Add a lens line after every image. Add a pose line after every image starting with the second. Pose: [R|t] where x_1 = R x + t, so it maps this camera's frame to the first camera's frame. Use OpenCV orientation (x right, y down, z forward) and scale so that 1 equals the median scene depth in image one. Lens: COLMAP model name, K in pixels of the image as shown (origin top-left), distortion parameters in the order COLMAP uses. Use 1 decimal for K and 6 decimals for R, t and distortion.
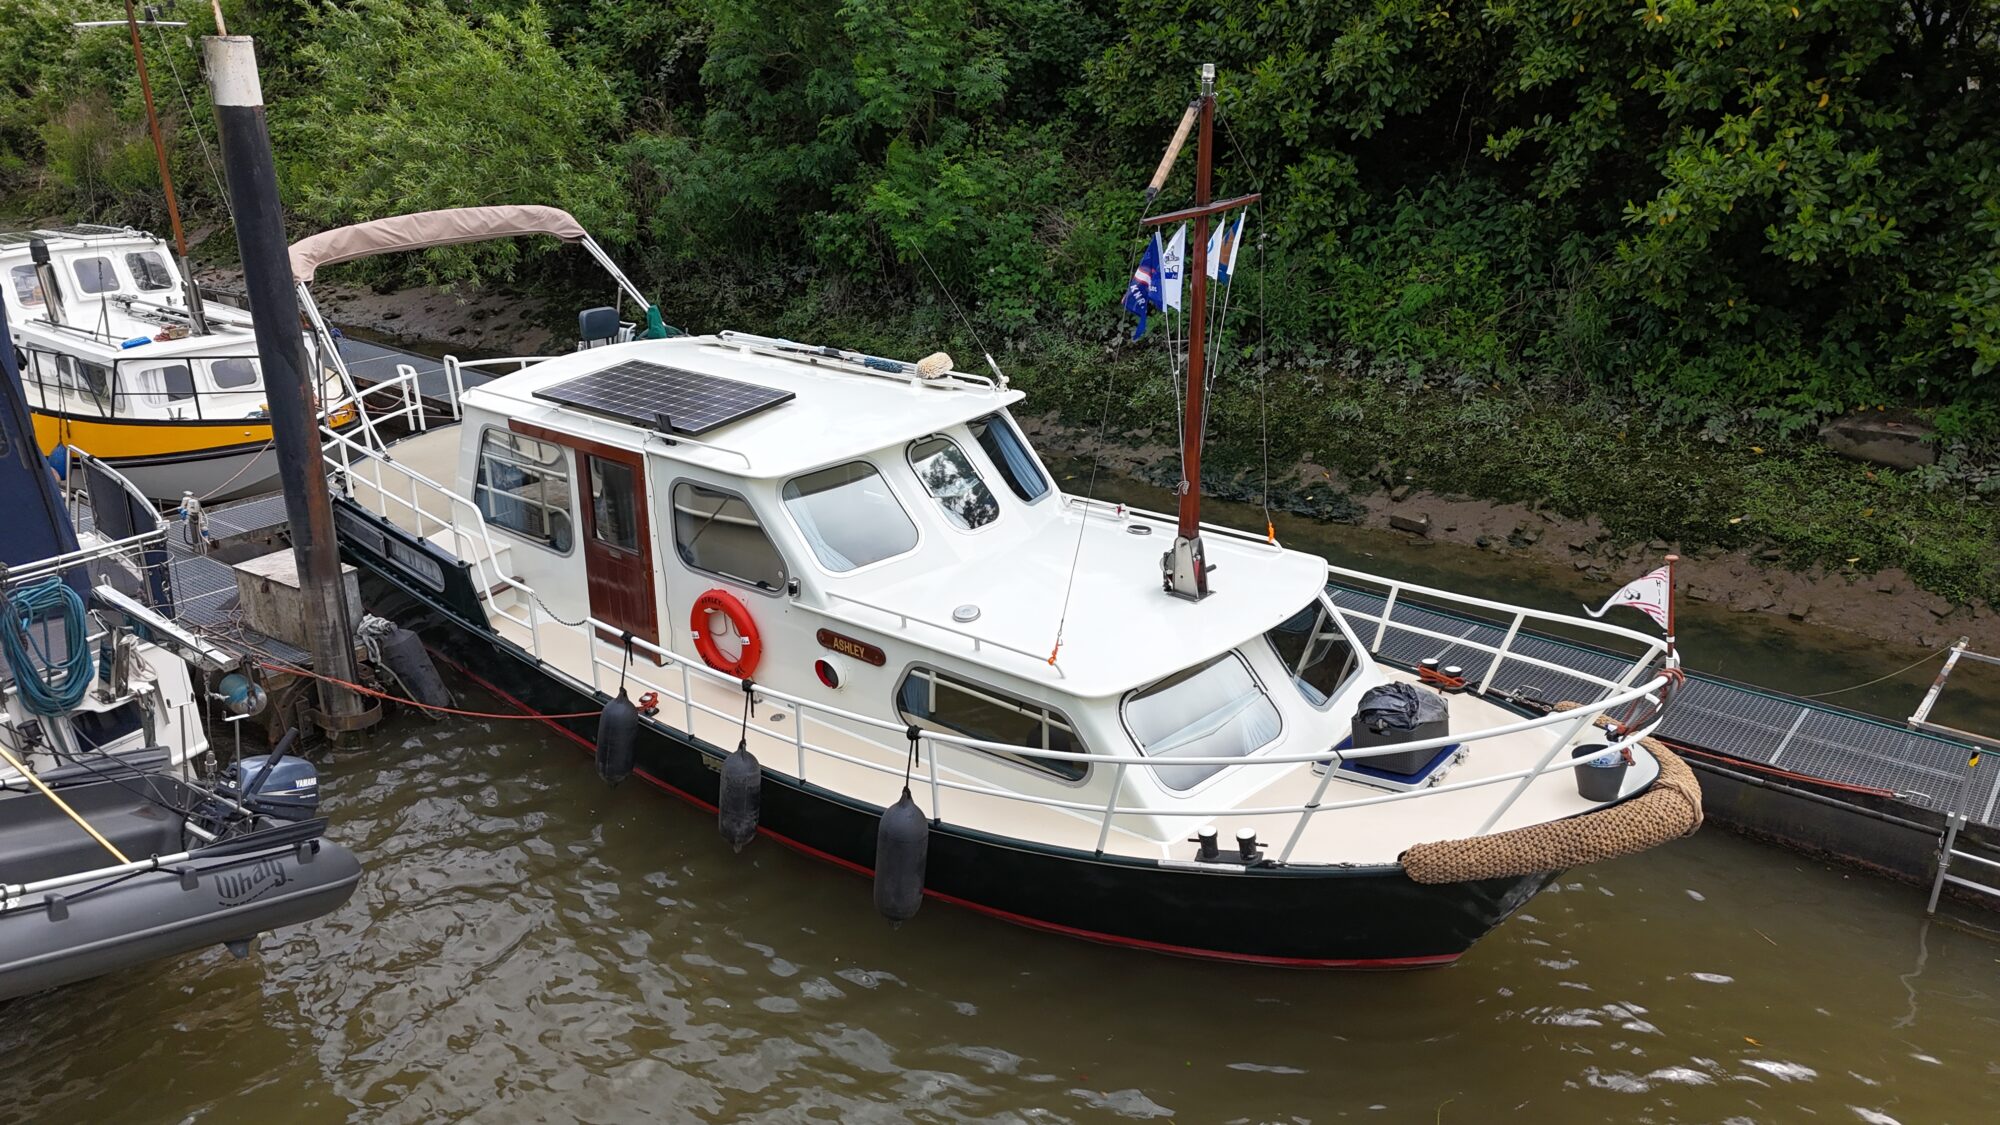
lens RADIAL K [[1494.5, 0, 998.1], [0, 1494.5, 559.1], [0, 0, 1]] dist [0.007099, -0.010696]
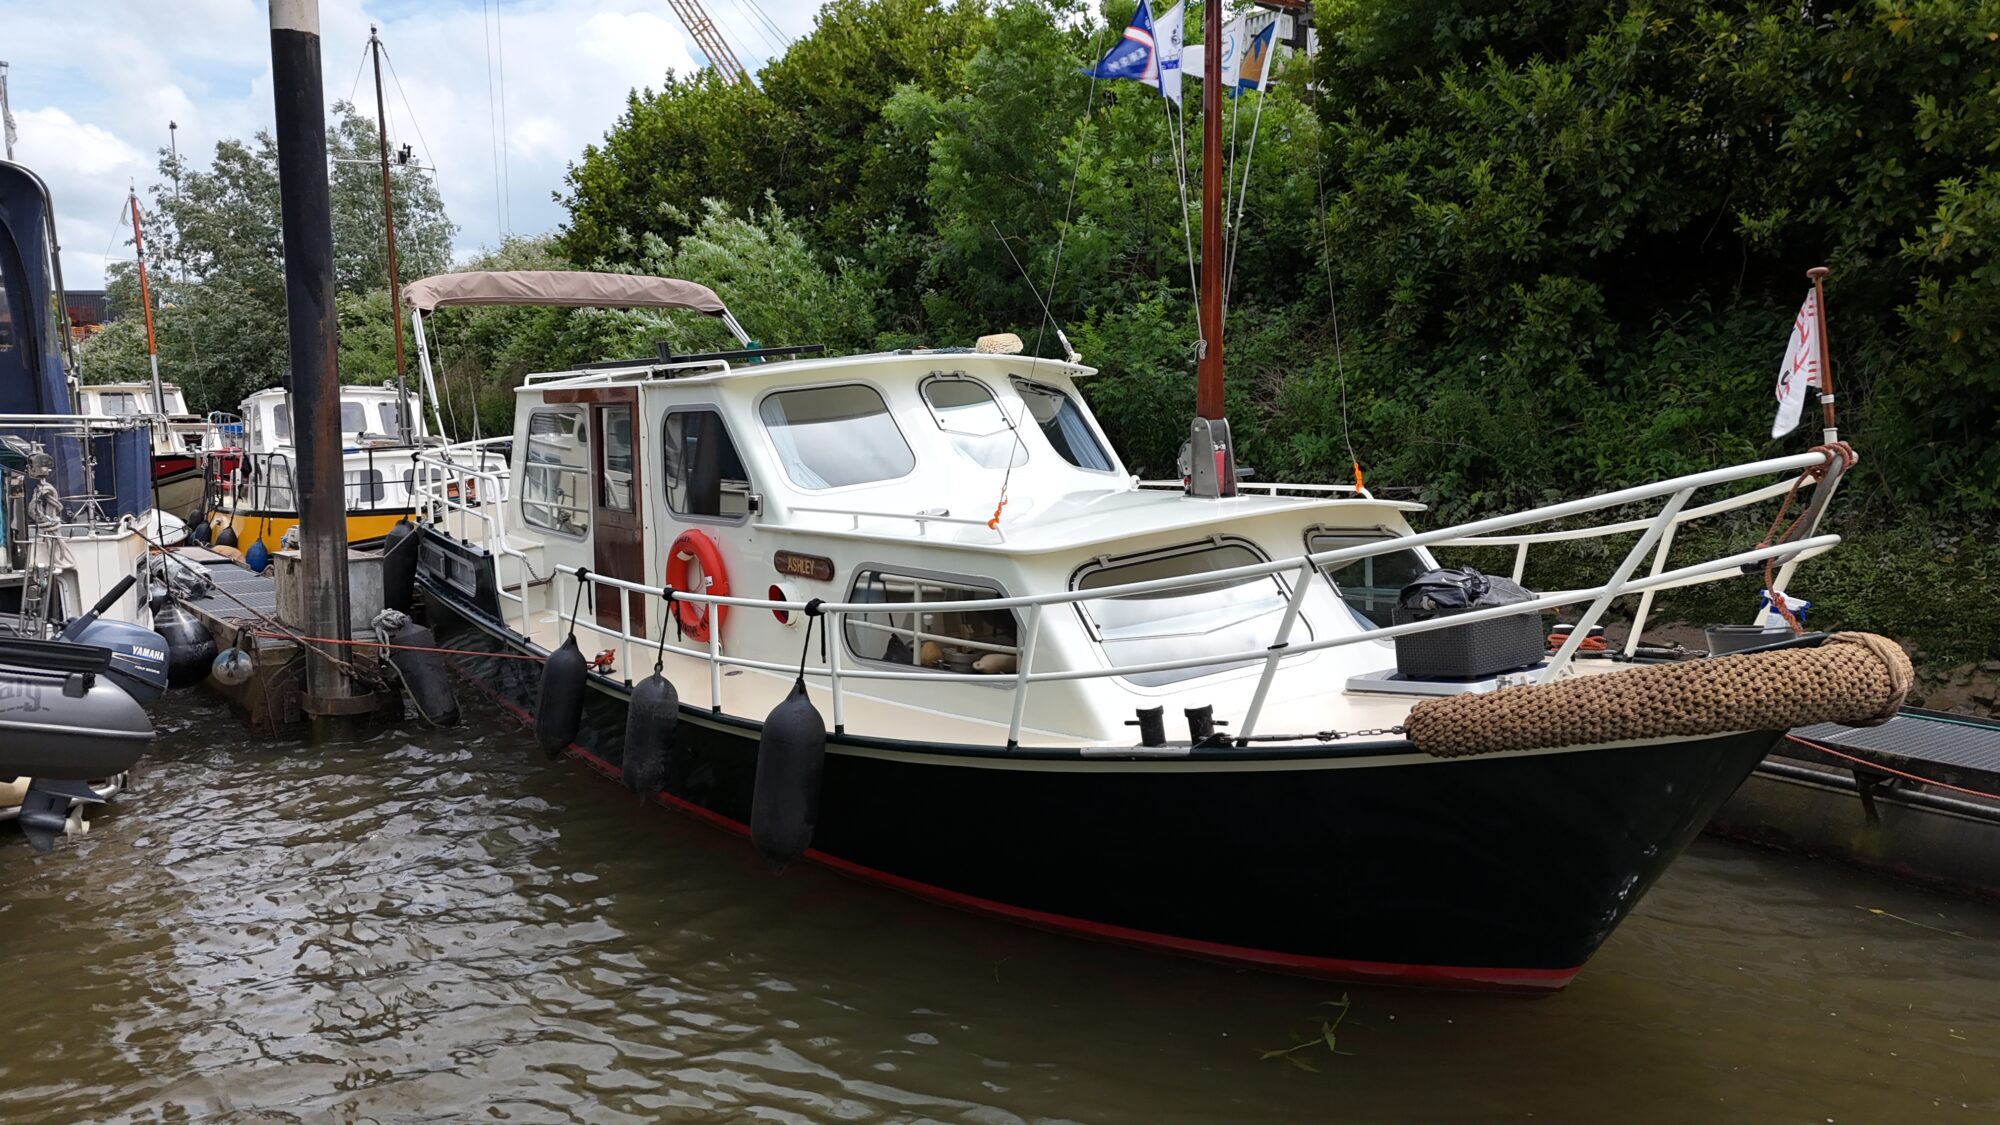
lens RADIAL K [[1494.5, 0, 999.7], [0, 1494.5, 566.0], [0, 0, 1]] dist [0.007099, -0.010696]
pose [[0.970371, 0.021759, -0.240636, 0.176958], [-0.082352, 0.966087, -0.244734, 0.218271], [0.227150, 0.257300, 0.939255, 0.218355]]
